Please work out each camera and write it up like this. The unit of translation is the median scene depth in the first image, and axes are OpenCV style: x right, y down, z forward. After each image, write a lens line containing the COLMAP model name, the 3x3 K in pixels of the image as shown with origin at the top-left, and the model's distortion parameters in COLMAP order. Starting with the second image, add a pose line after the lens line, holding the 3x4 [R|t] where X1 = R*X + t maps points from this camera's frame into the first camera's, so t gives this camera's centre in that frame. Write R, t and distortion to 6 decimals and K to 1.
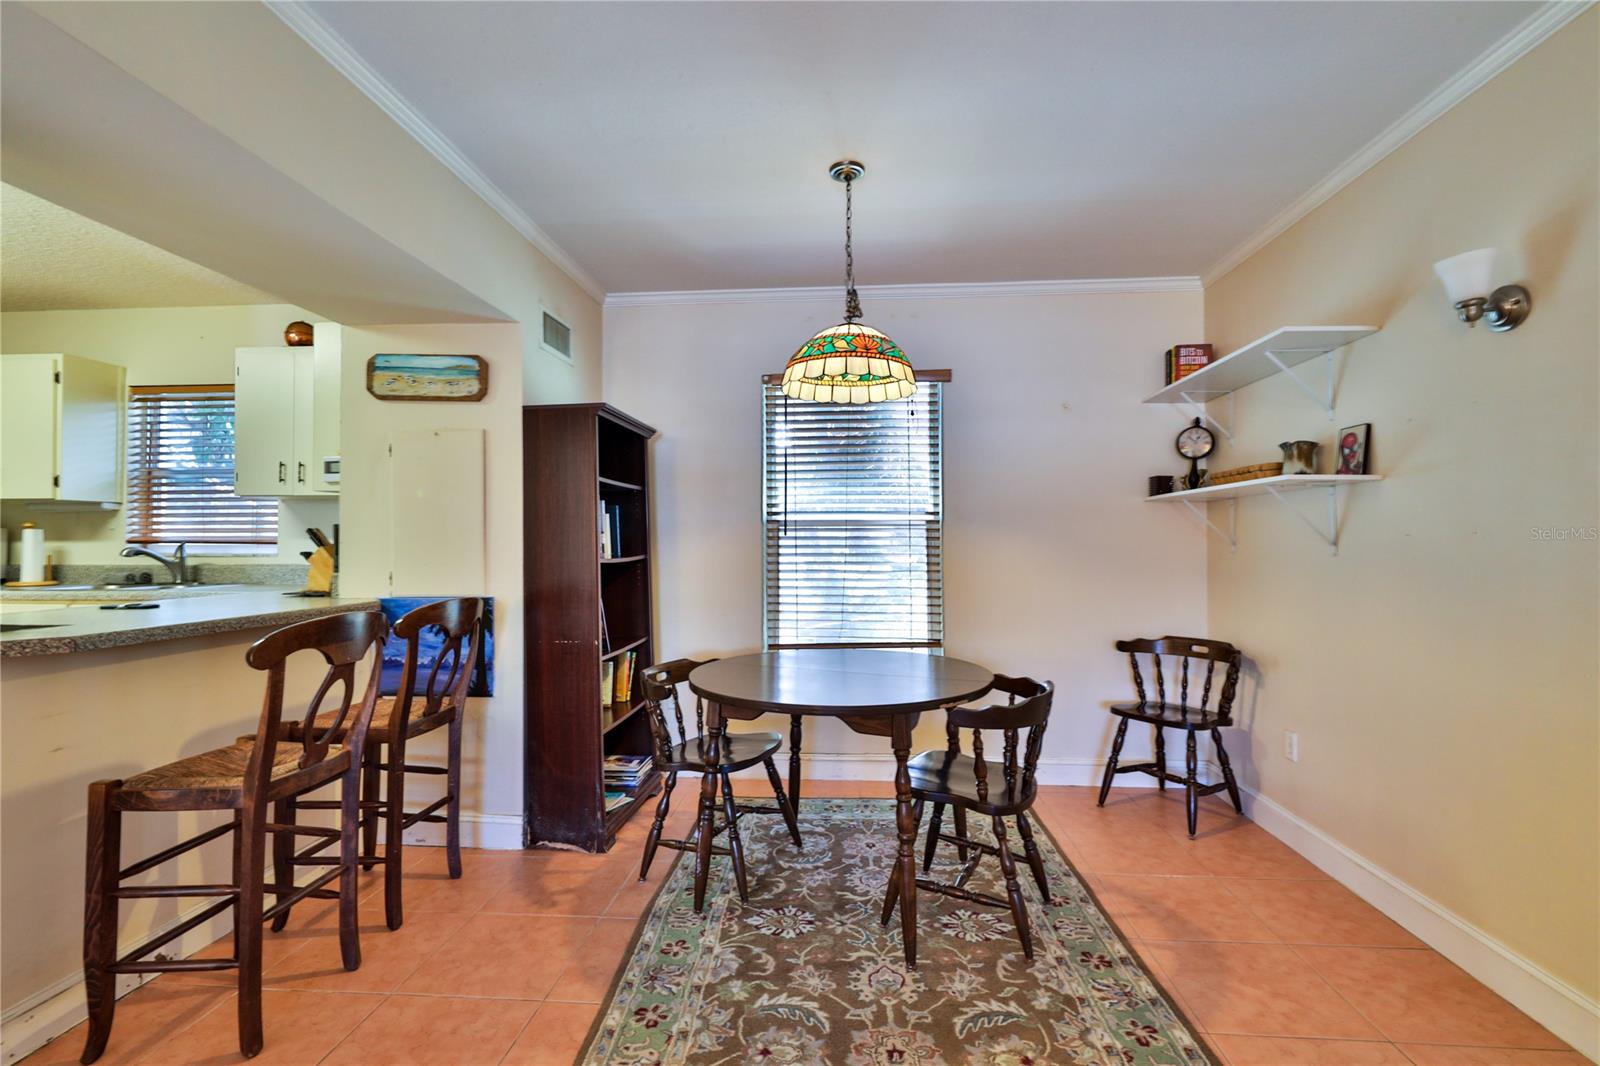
lens RADIAL K [[718.1, 0, 815.1], [0, 718.1, 532.3], [0, 0, 1]] dist [-0.004178, -0.000211]
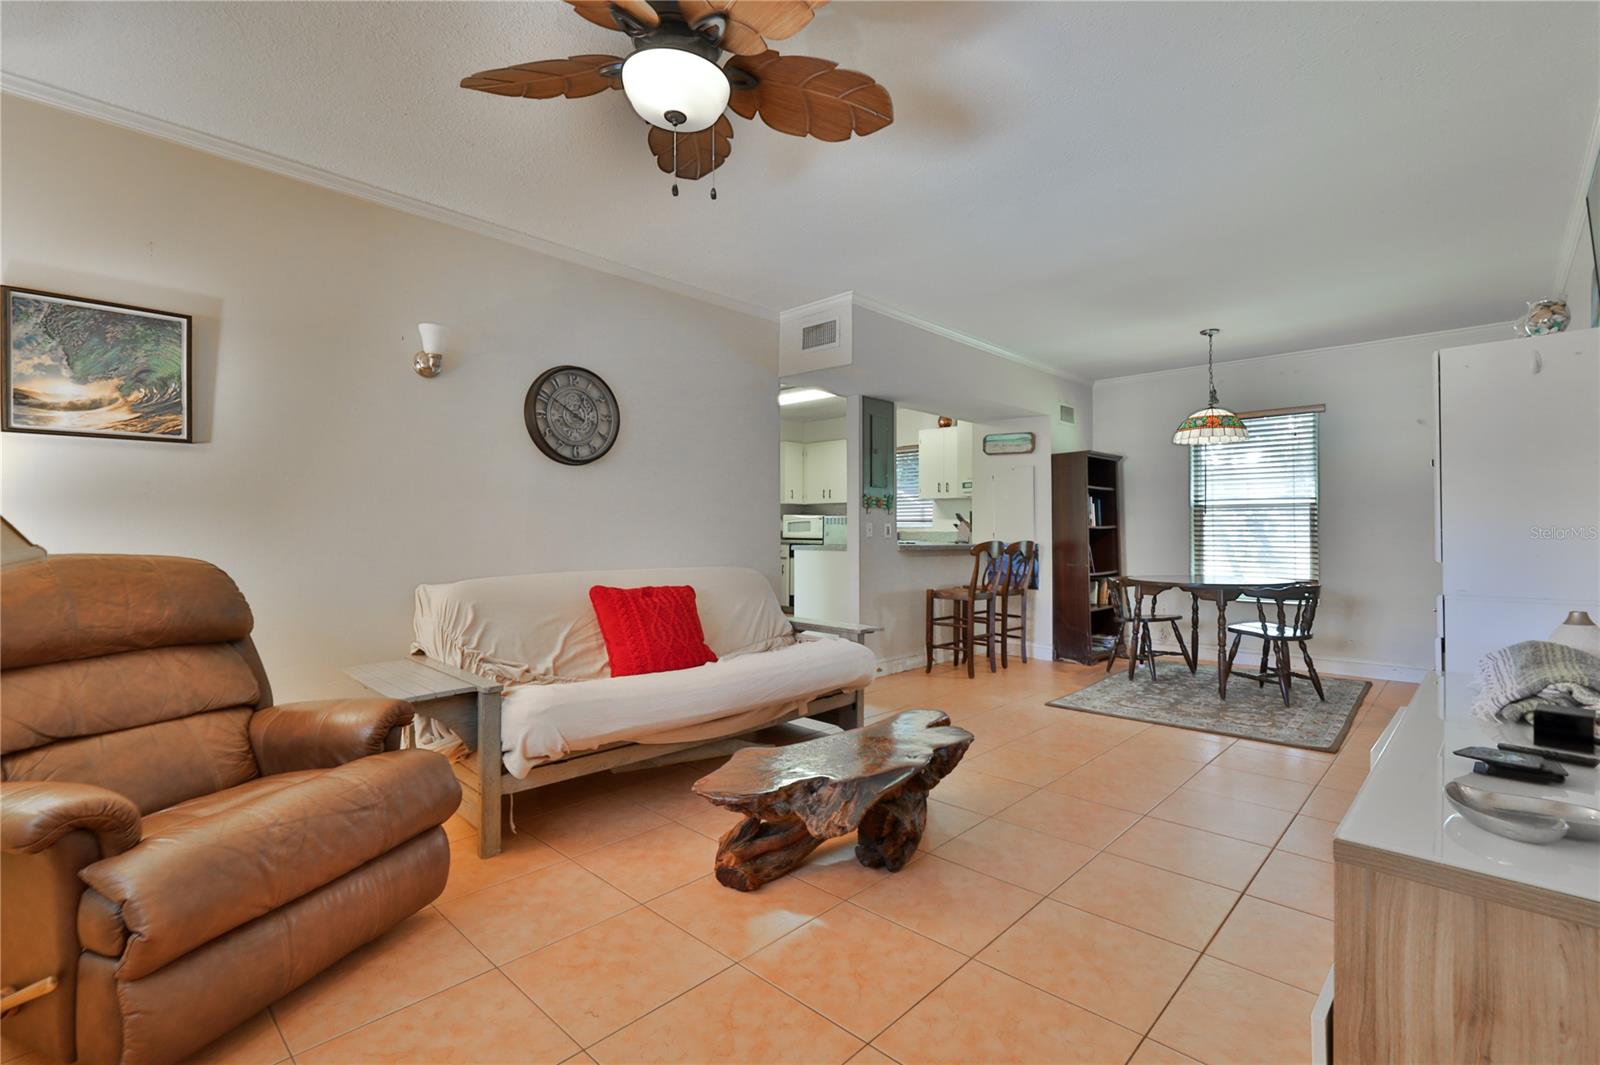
lens RADIAL K [[718.1, 0, 809.9], [0, 718.1, 527.8], [0, 0, 1]] dist [-0.004178, -0.000211]
pose [[0.768687, -0.002268, -0.639621, 0.388693], [0.007251, 0.999960, 0.005167, 0.025386], [0.639584, -0.008610, 0.768673, -1.058057]]
